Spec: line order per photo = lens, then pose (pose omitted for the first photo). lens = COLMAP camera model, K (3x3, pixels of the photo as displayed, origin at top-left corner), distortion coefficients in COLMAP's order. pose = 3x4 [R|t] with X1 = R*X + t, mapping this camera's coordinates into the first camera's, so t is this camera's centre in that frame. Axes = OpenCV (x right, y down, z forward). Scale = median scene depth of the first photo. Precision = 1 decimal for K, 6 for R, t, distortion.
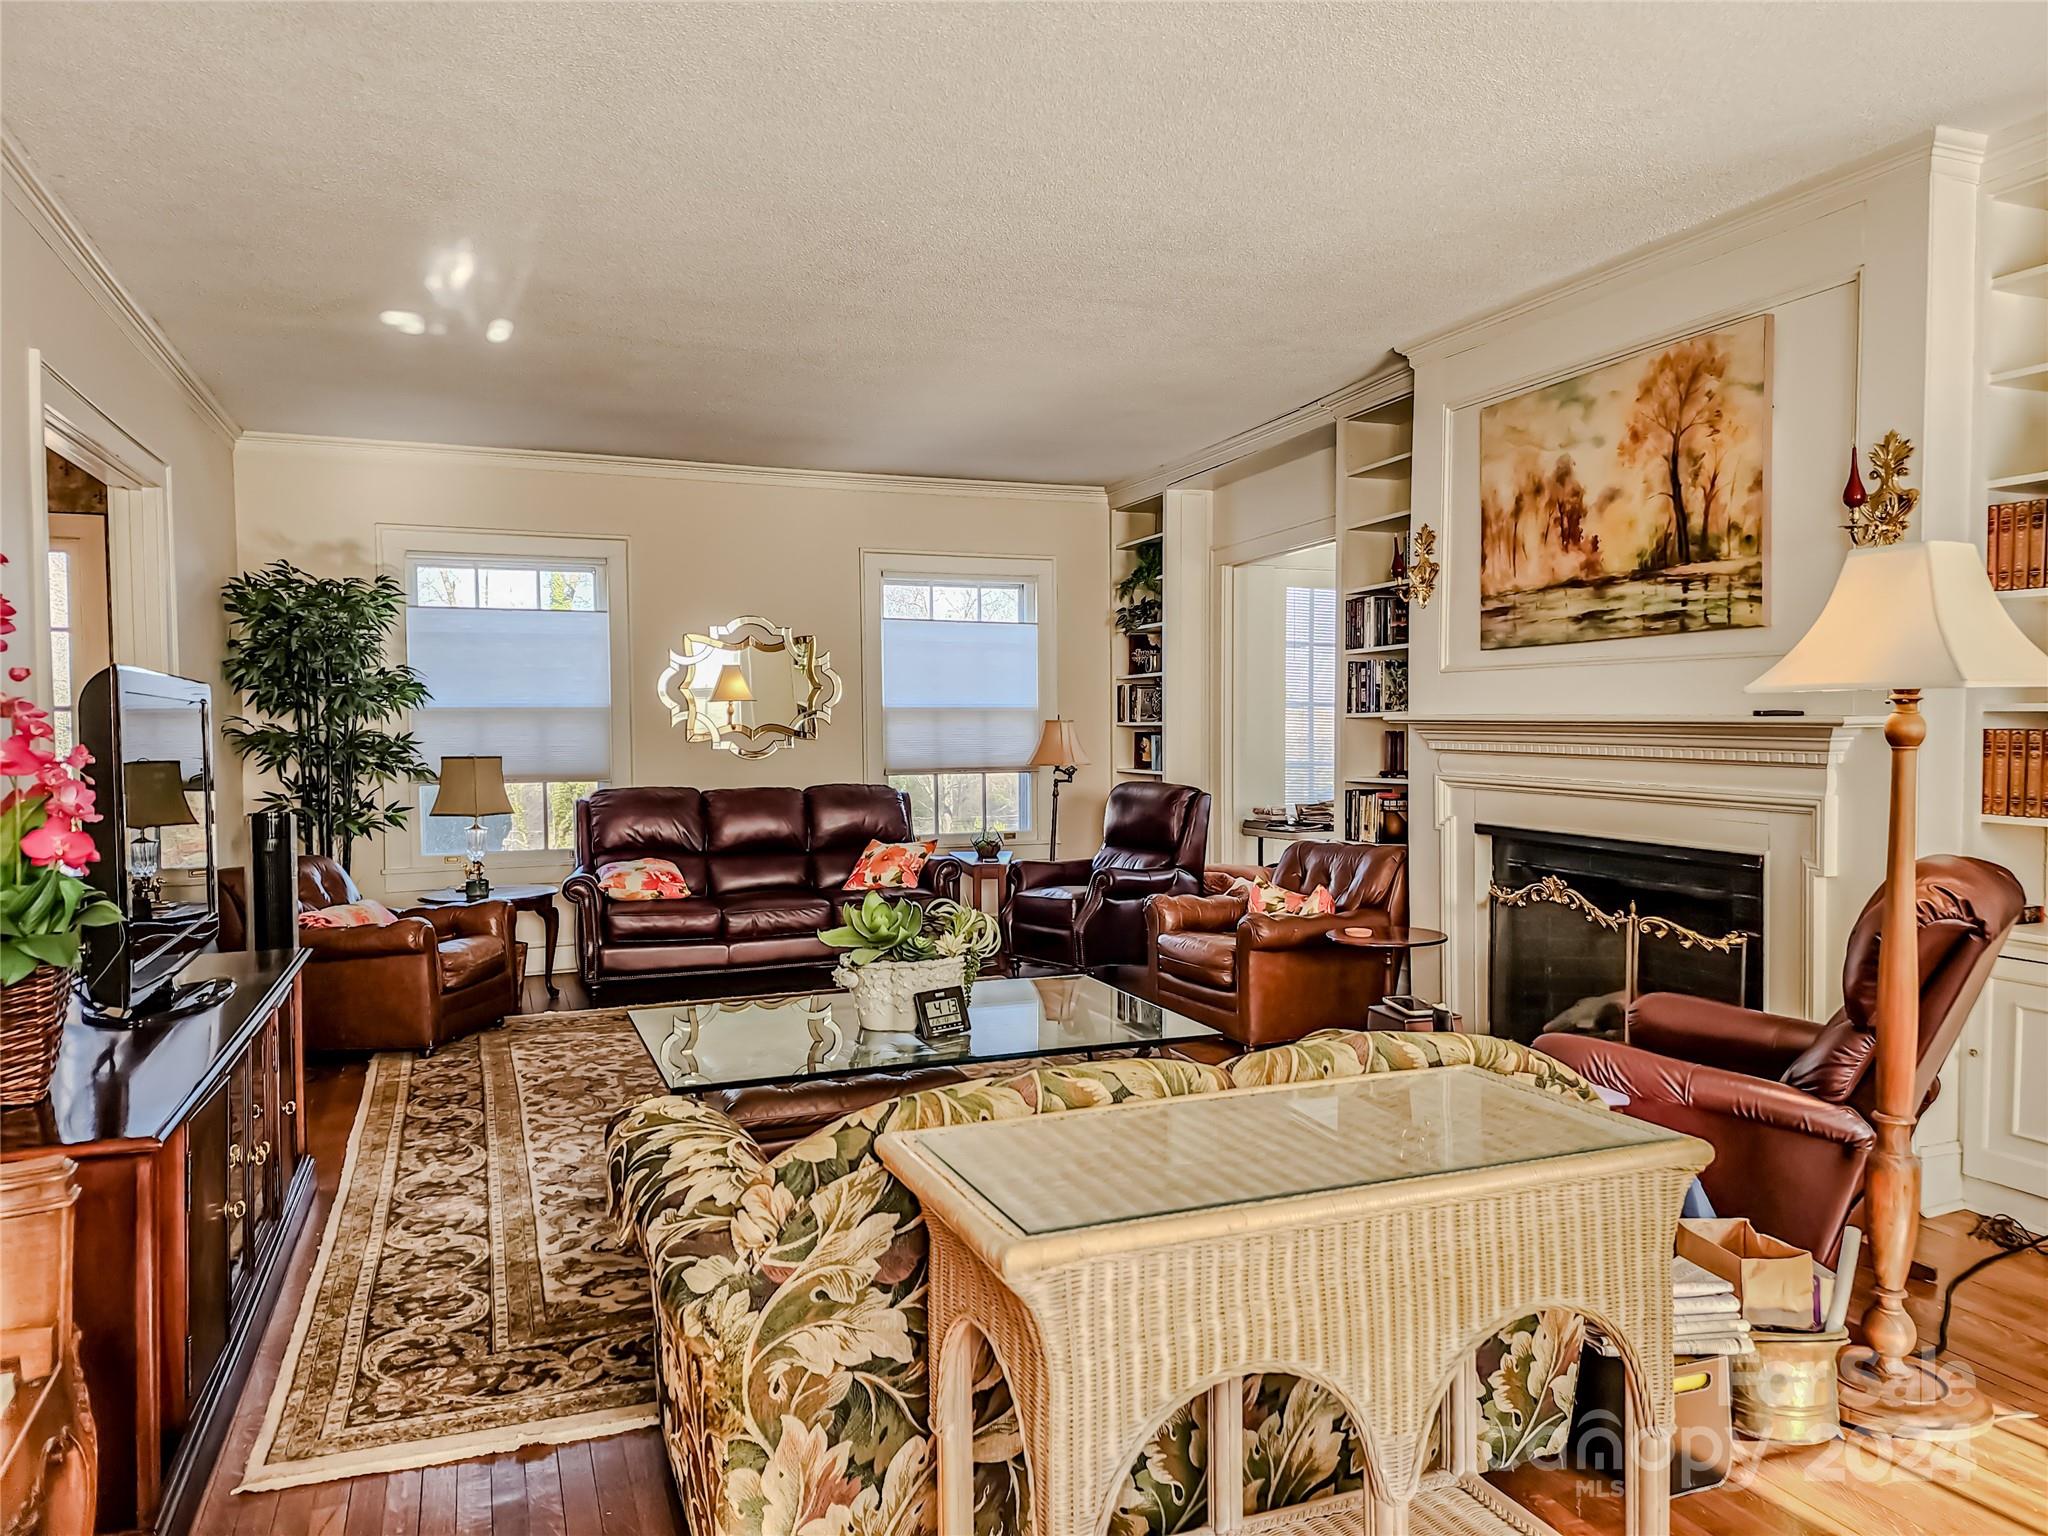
lens RADIAL K [[1400.6, 0, 1021.7], [0, 1400.6, 753.6], [0, 0, 1]] dist [0.076833, -0.016537]
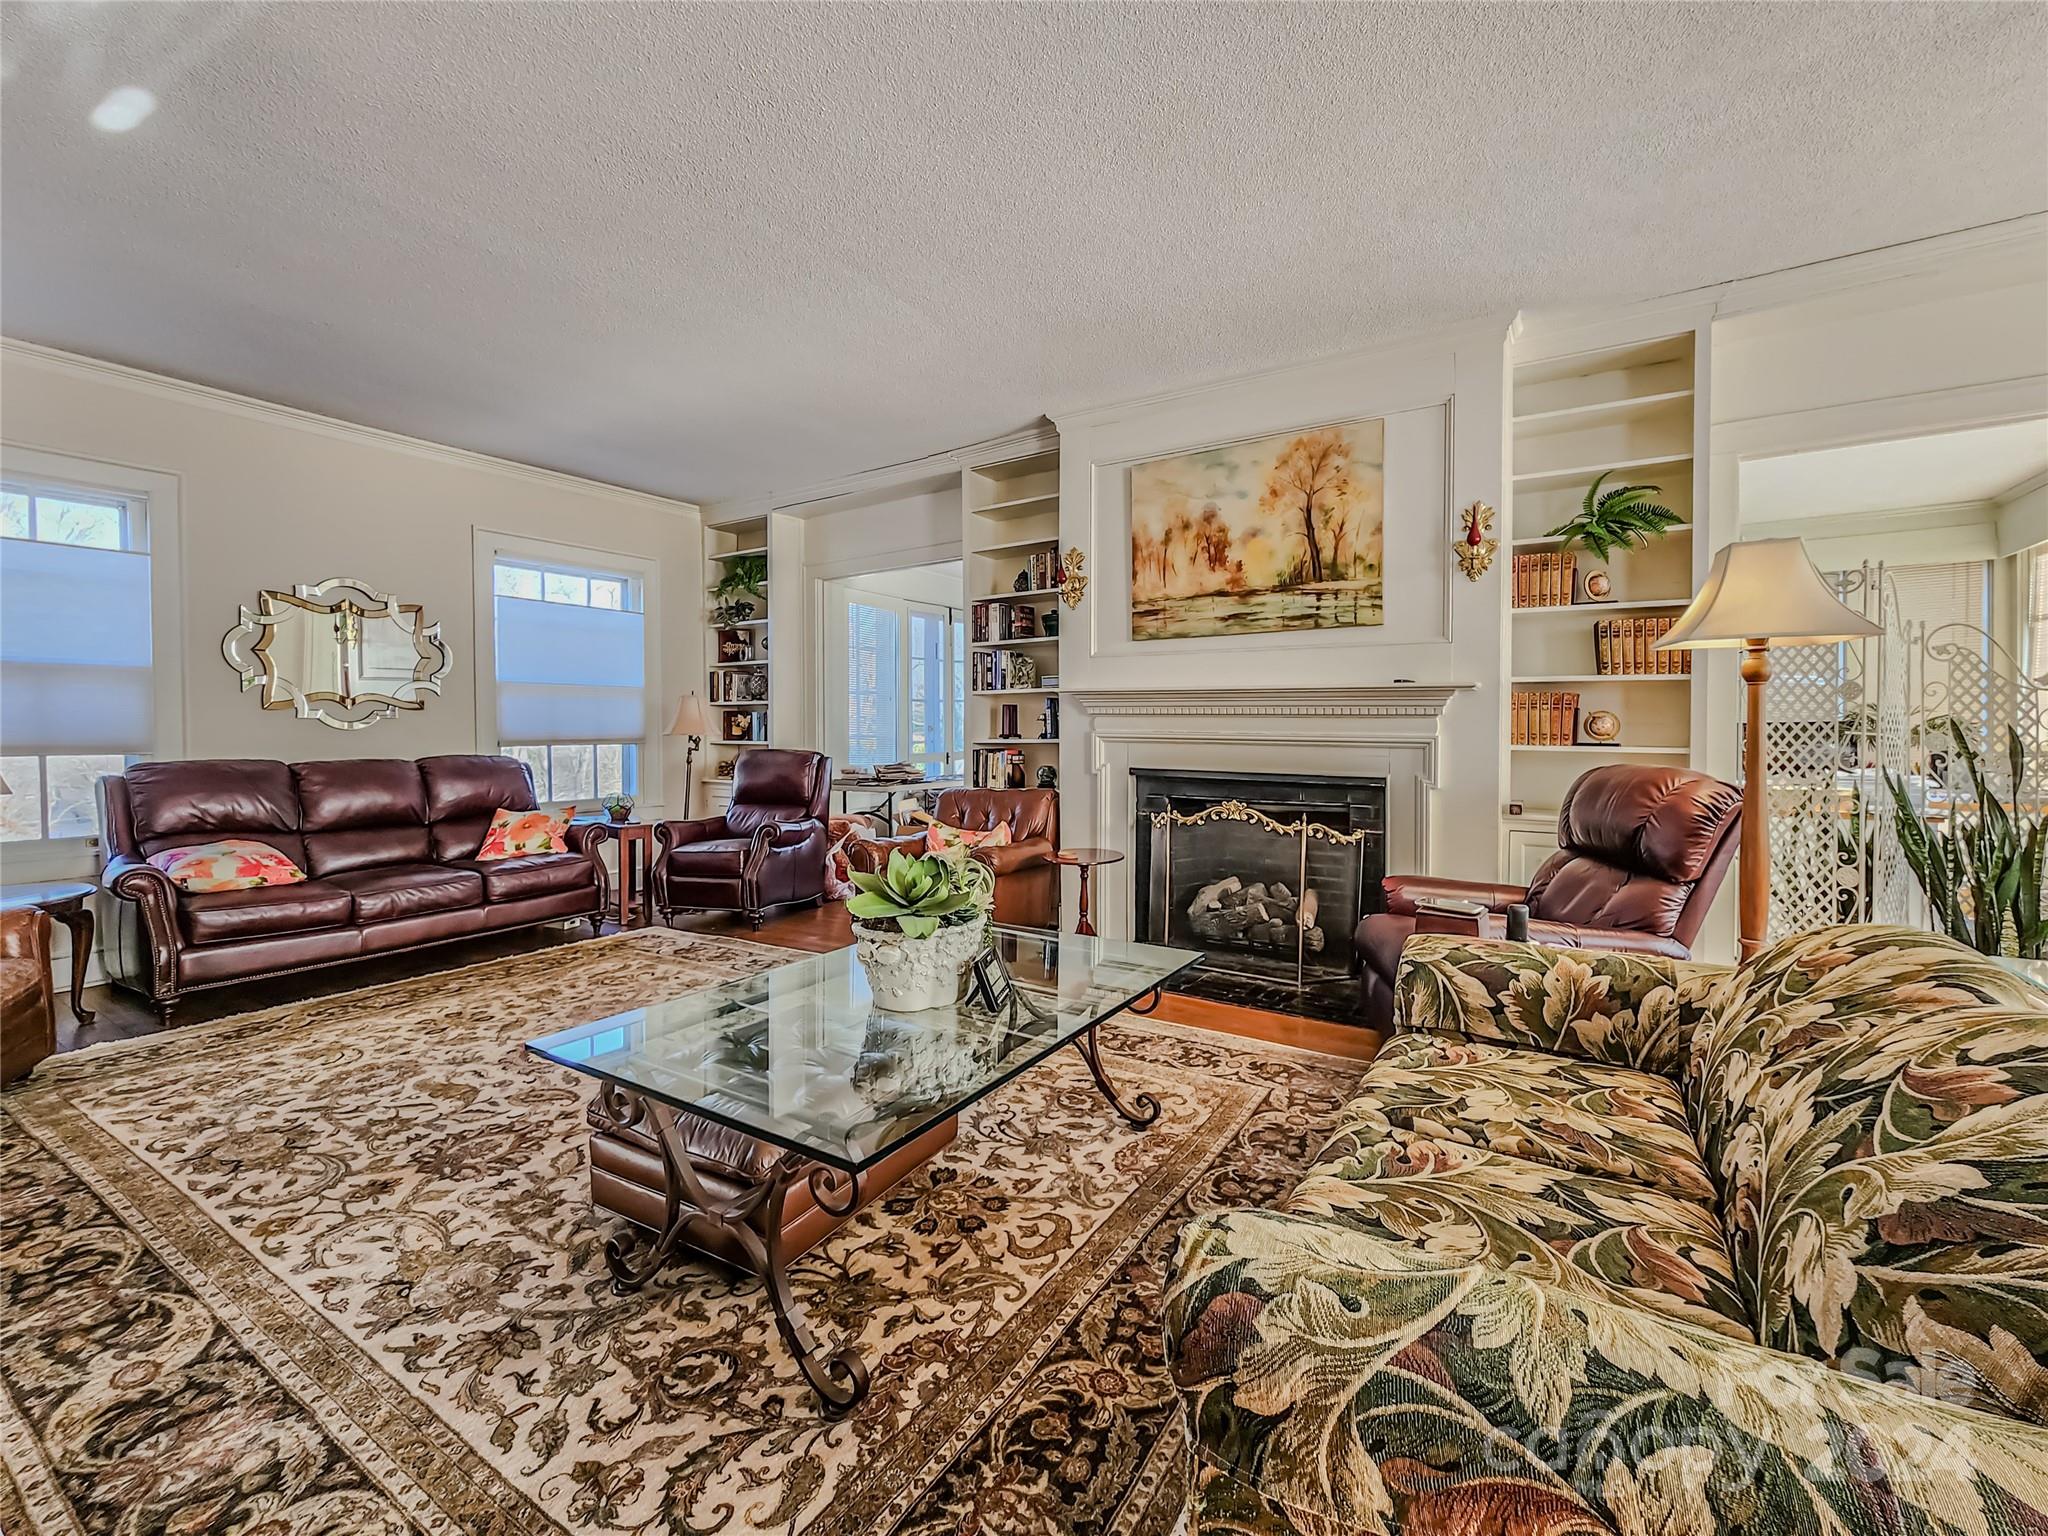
lens RADIAL K [[883.0, 0, 1042.2], [0, 883.0, 726.0], [0, 0, 1]] dist [-0.003795, 0.004041]
pose [[0.806956, 0.005124, 0.590590, -0.235333], [0.008263, 0.999767, -0.019964, 0.024285], [-0.590554, 0.020990, 0.806725, 0.344338]]
